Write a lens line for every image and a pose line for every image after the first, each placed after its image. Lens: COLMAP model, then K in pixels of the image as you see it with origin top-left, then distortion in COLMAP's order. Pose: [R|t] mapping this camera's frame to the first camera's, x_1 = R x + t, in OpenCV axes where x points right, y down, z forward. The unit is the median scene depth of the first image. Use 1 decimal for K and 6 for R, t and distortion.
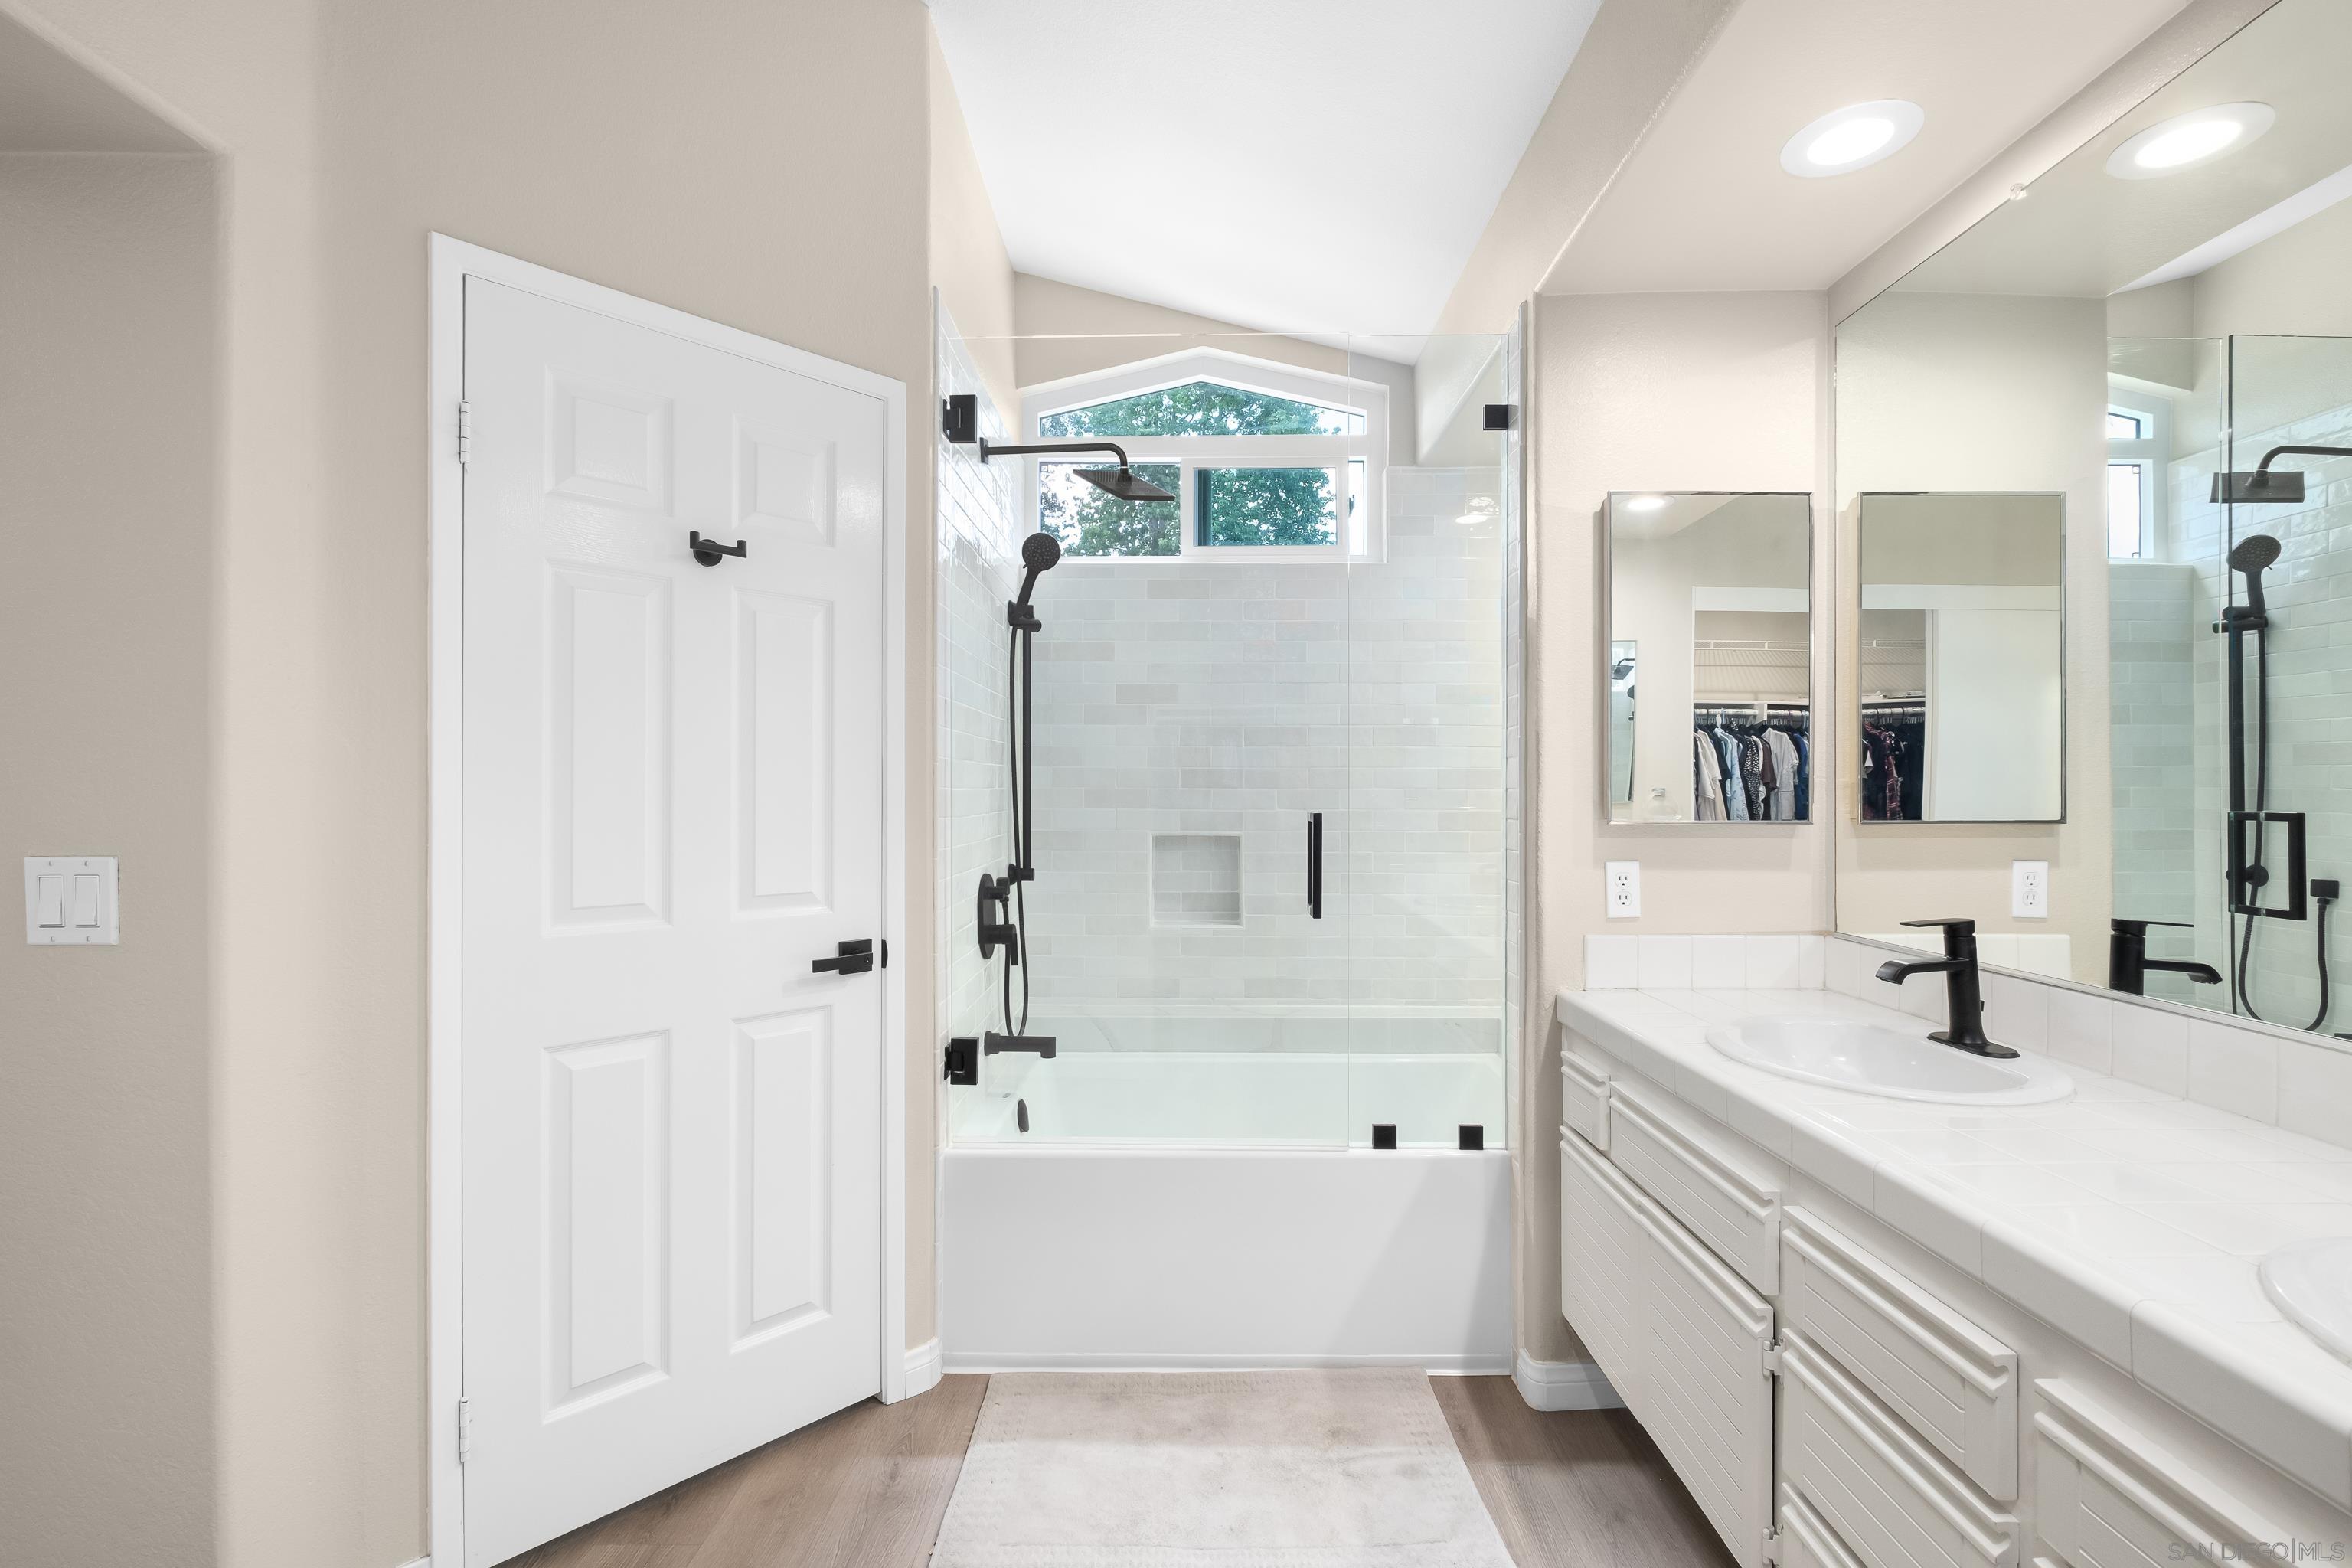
lens RADIAL K [[1035.6, 0, 1174.0], [0, 1035.6, 800.0], [0, 0, 1]] dist [-0.000827, -0.000083]
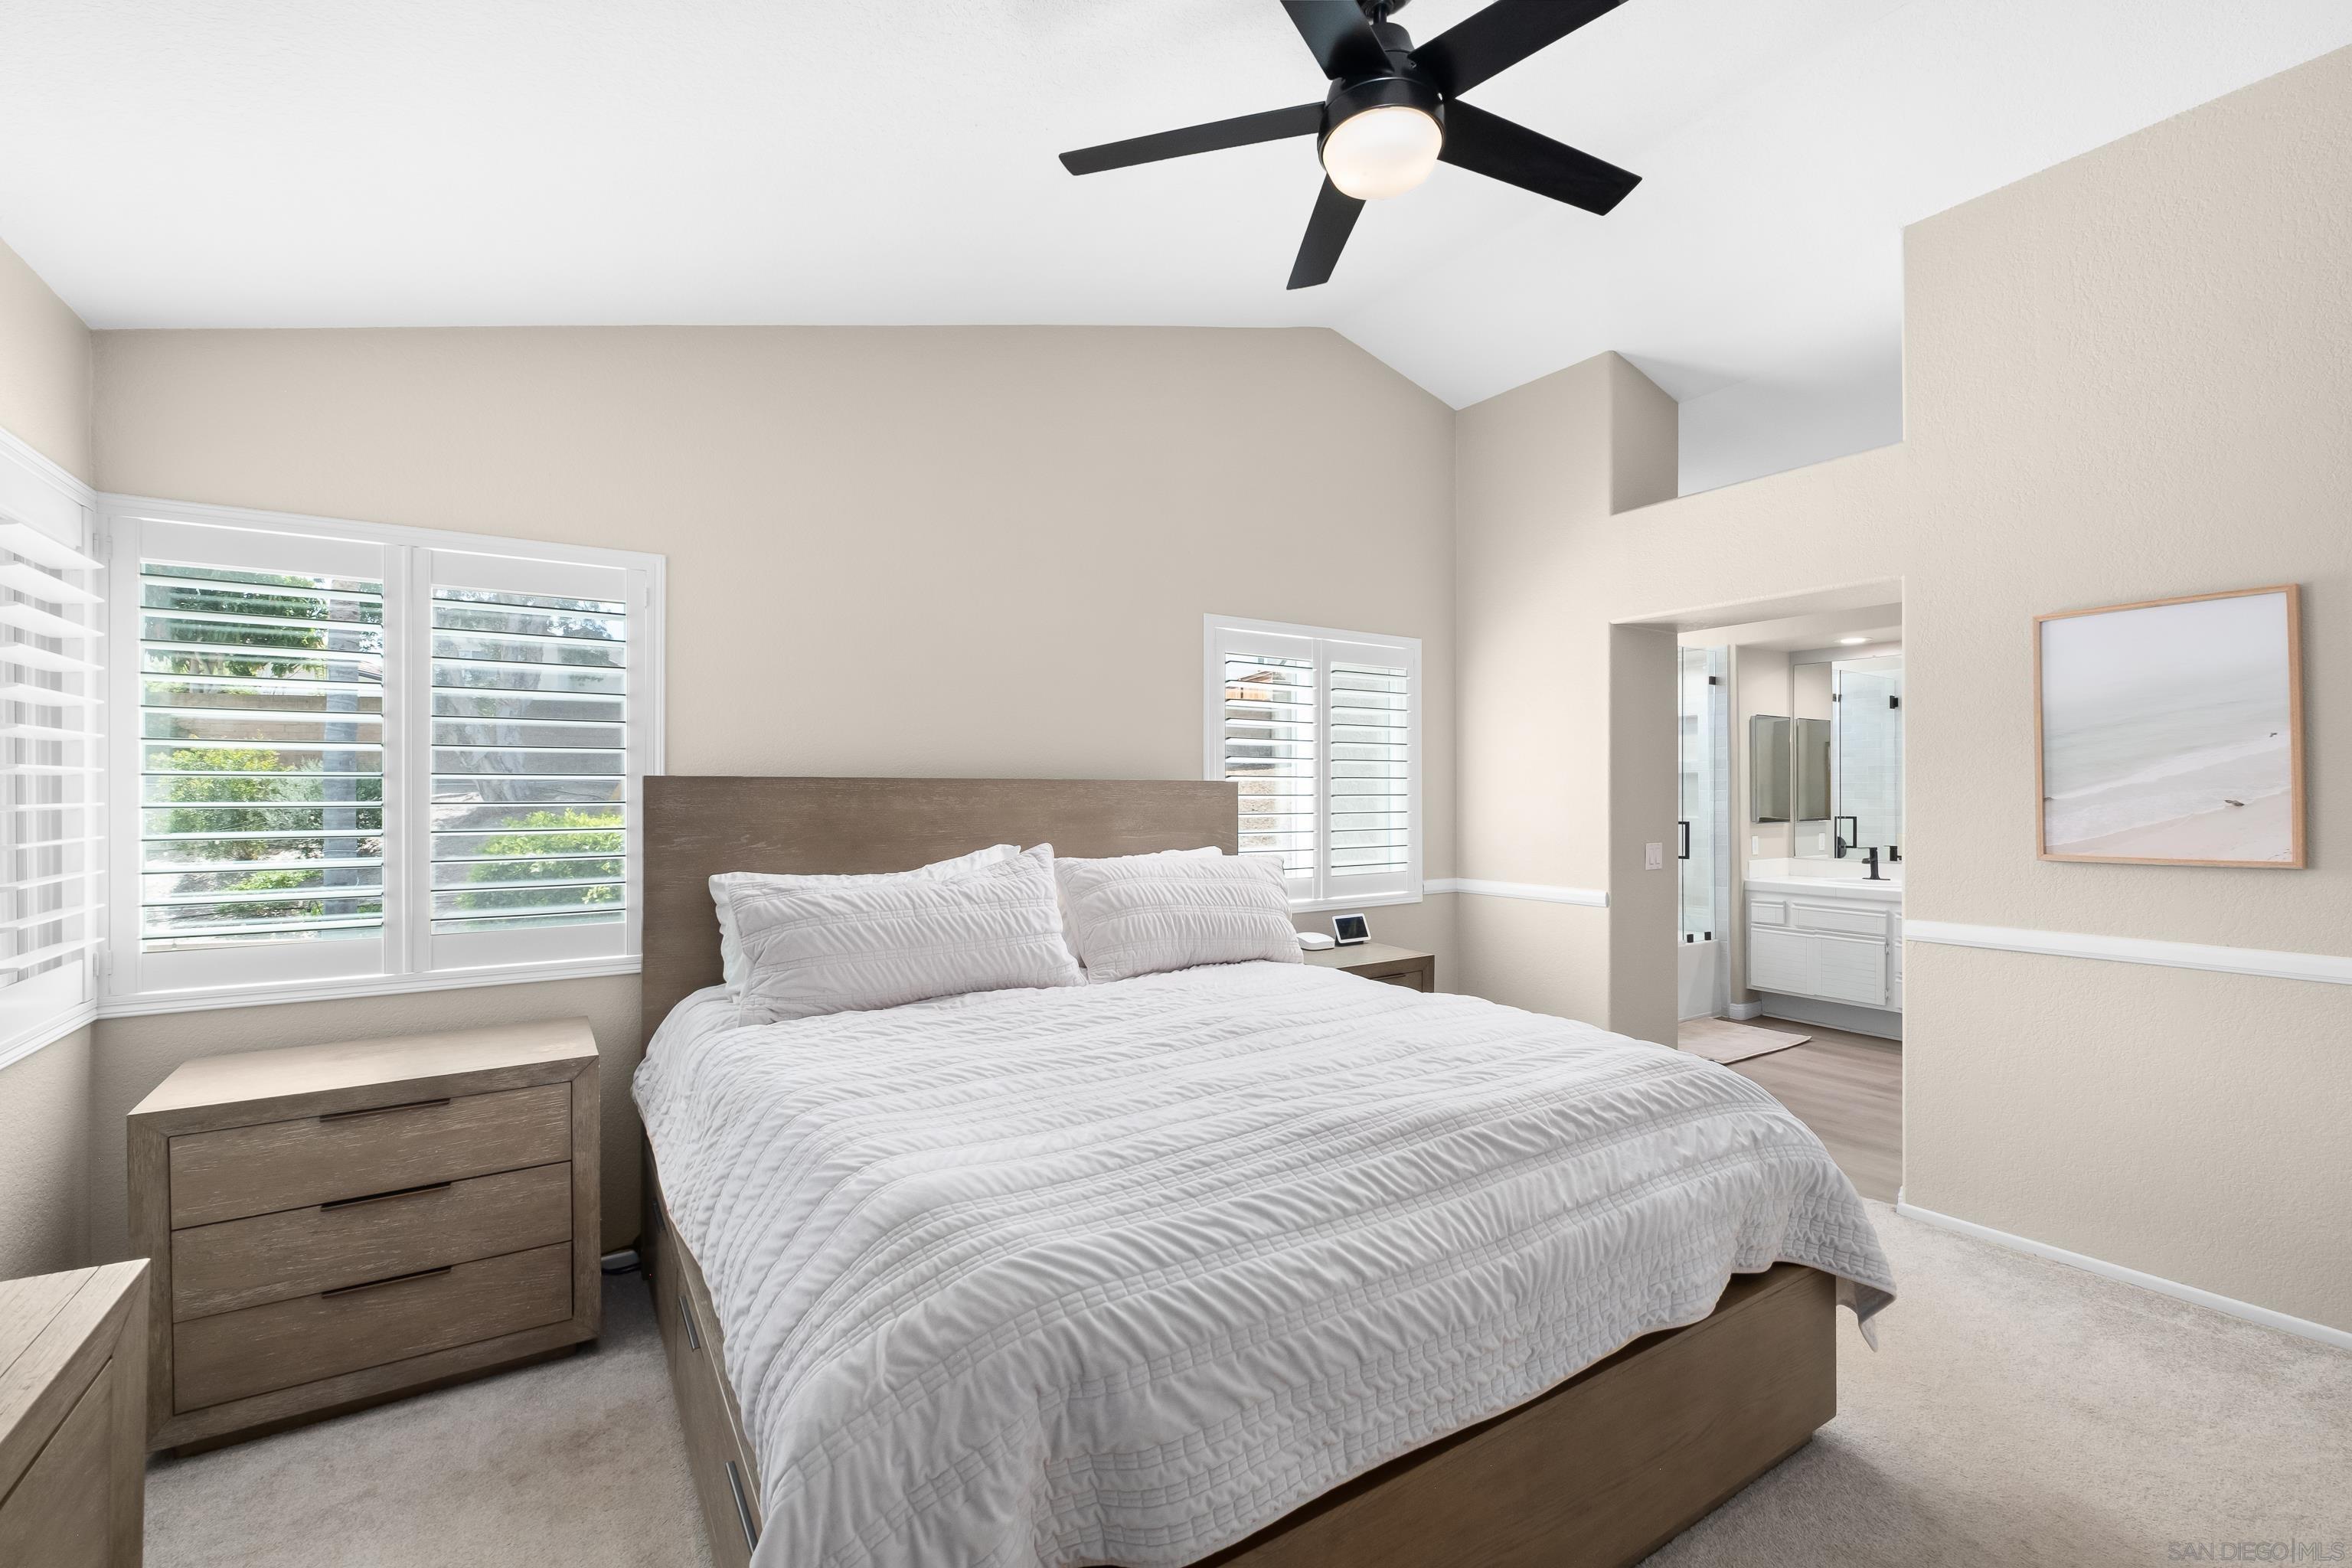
lens RADIAL K [[1015.8, 0, 1182.3], [0, 1015.8, 783.9], [0, 0, 1]] dist [-0.005003, 0.000070]
pose [[0.834744, 0.005387, 0.550611, -2.591206], [0.001094, 0.999934, -0.011441, -0.059606], [-0.550636, 0.010152, 0.834683, -0.551029]]
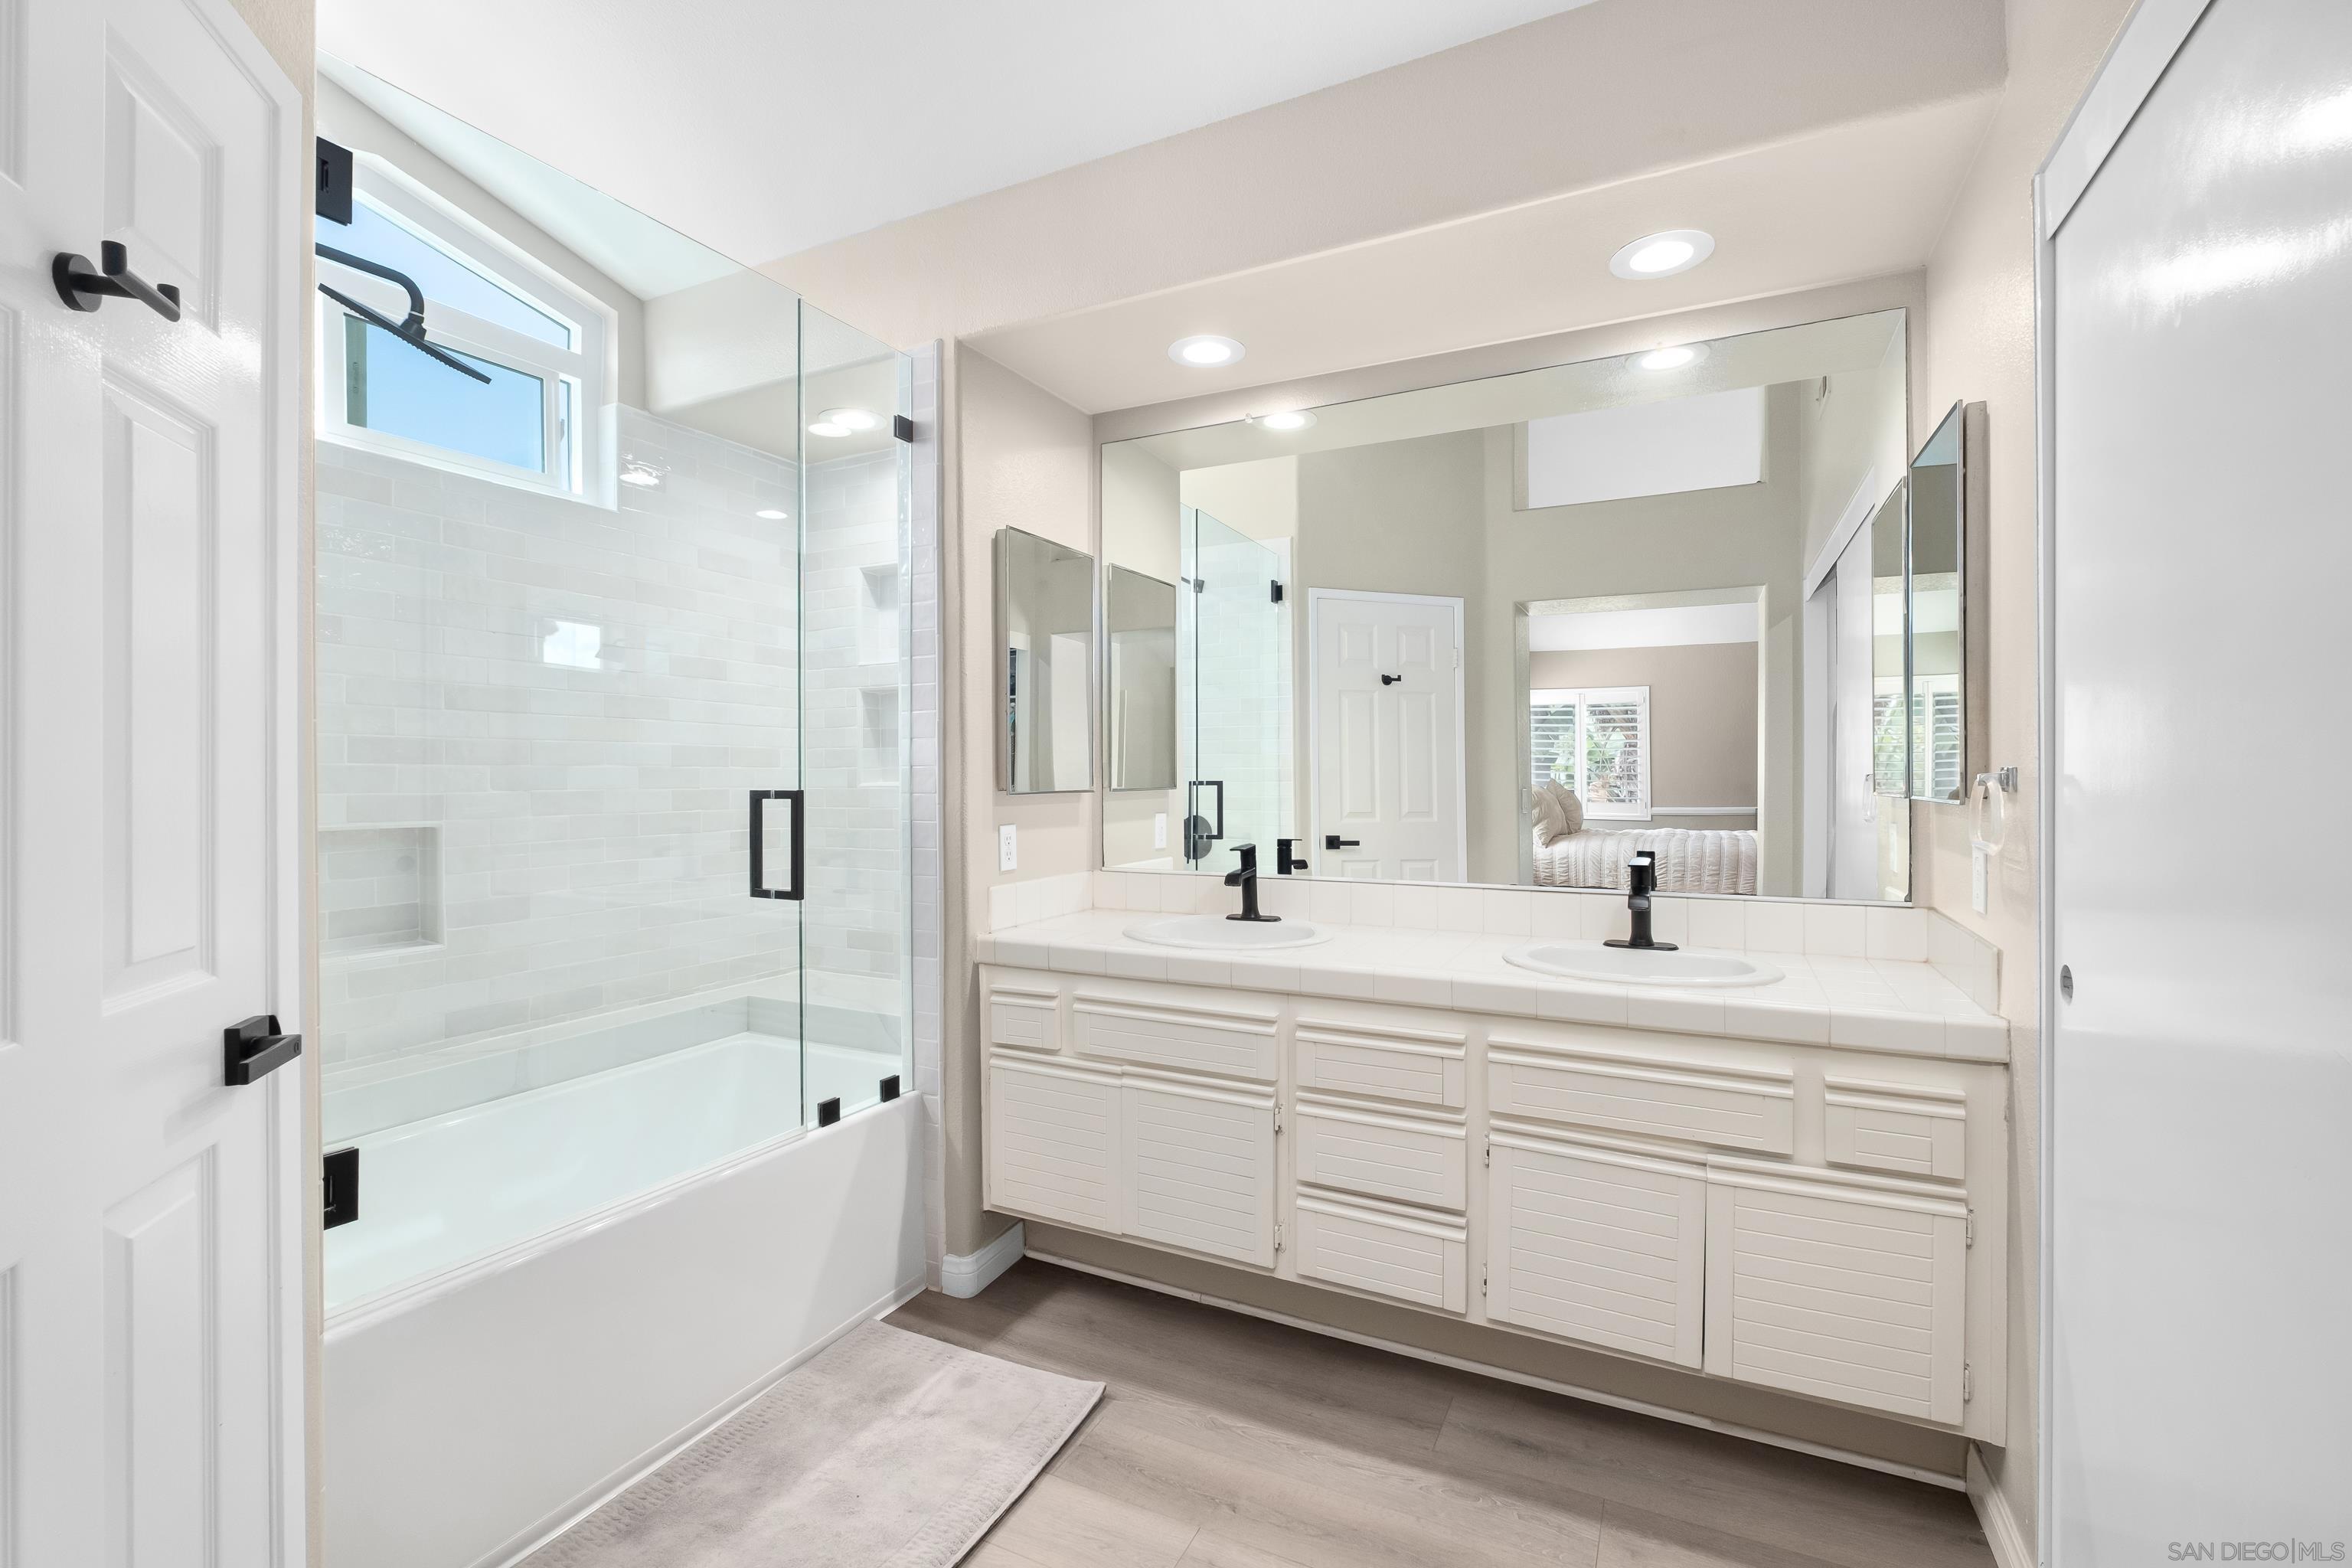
lens RADIAL K [[1034.2, 0, 1206.3], [0, 1034.2, 777.5], [0, 0, 1]] dist [-0.009817, 0.000157]
pose [[0.417179, -0.006367, 0.908802, -0.591111], [0.007017, 0.999968, 0.003785, -0.000232], [-0.908797, 0.004798, 0.417210, 0.268099]]
